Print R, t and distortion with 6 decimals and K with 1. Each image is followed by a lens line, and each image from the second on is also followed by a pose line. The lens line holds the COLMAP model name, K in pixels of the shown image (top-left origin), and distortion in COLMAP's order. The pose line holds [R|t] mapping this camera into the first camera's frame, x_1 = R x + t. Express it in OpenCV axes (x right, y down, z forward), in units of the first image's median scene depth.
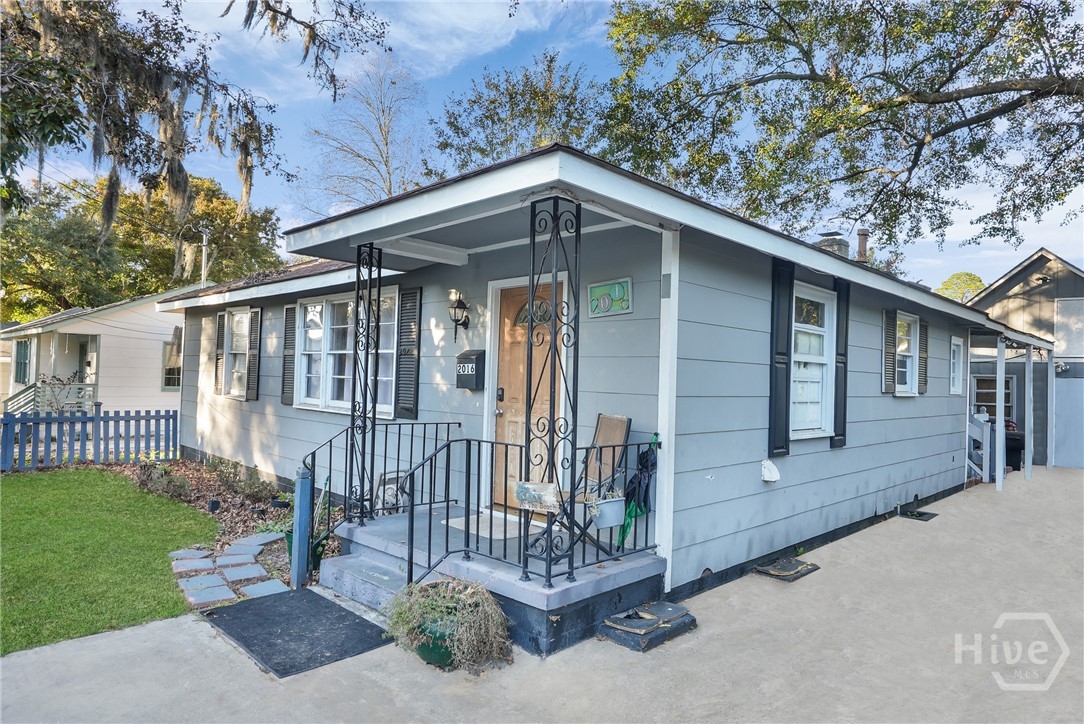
lens RADIAL K [[648.1, 0, 542.0], [0, 648.1, 362.0], [0, 0, 1]] dist [0.000091, 0.000040]
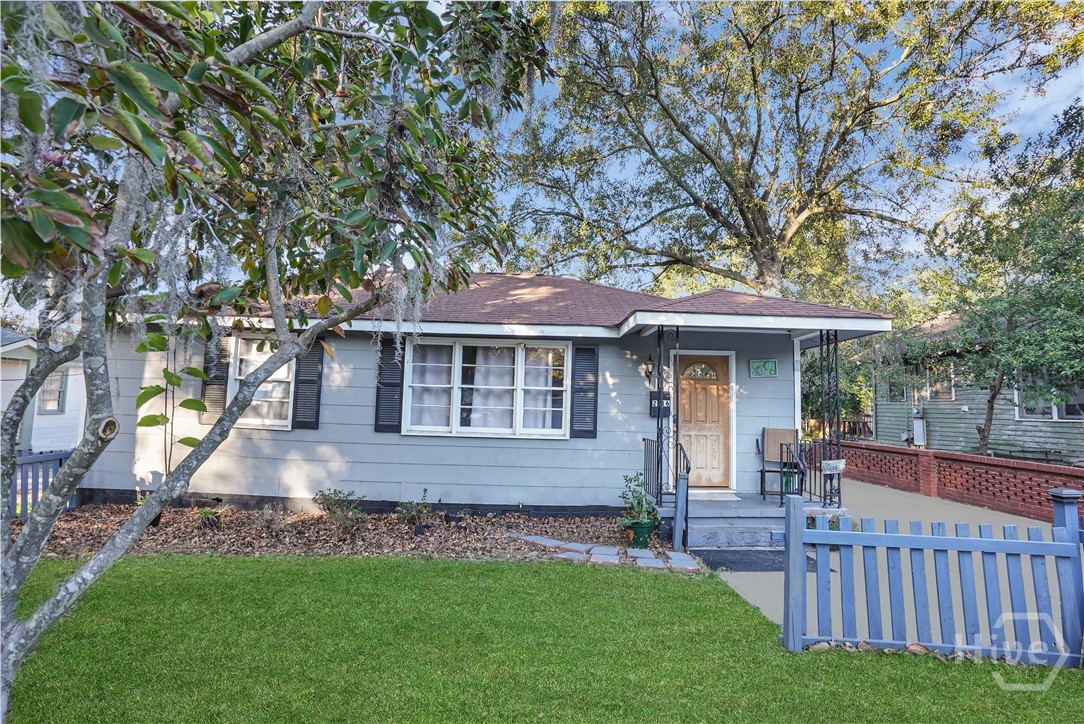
lens RADIAL K [[519.8, 0, 542.0], [0, 519.8, 362.0], [0, 0, 1]] dist [-0.051136, 0.021709]
pose [[0.690938, 0.053307, 0.720946, -1.230492], [-0.024306, 0.998427, -0.050530, -0.018889], [-0.722505, 0.017390, 0.691147, 0.335645]]
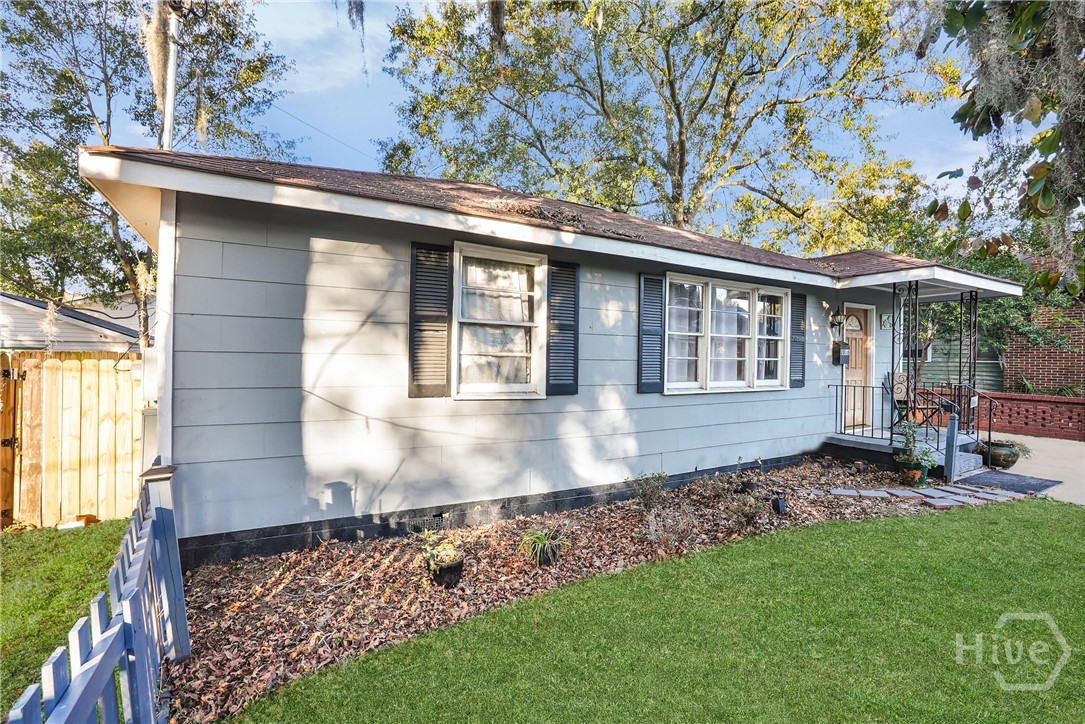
lens RADIAL K [[490.7, 0, 542.5], [0, 490.7, 362.0], [0, 0, 1]] dist [-0.058682, 0.019489]
pose [[0.275596, -0.031397, 0.960761, -1.530430], [-0.023232, 0.998957, 0.039310, 0.006112], [-0.960993, -0.033155, 0.274580, 1.411111]]
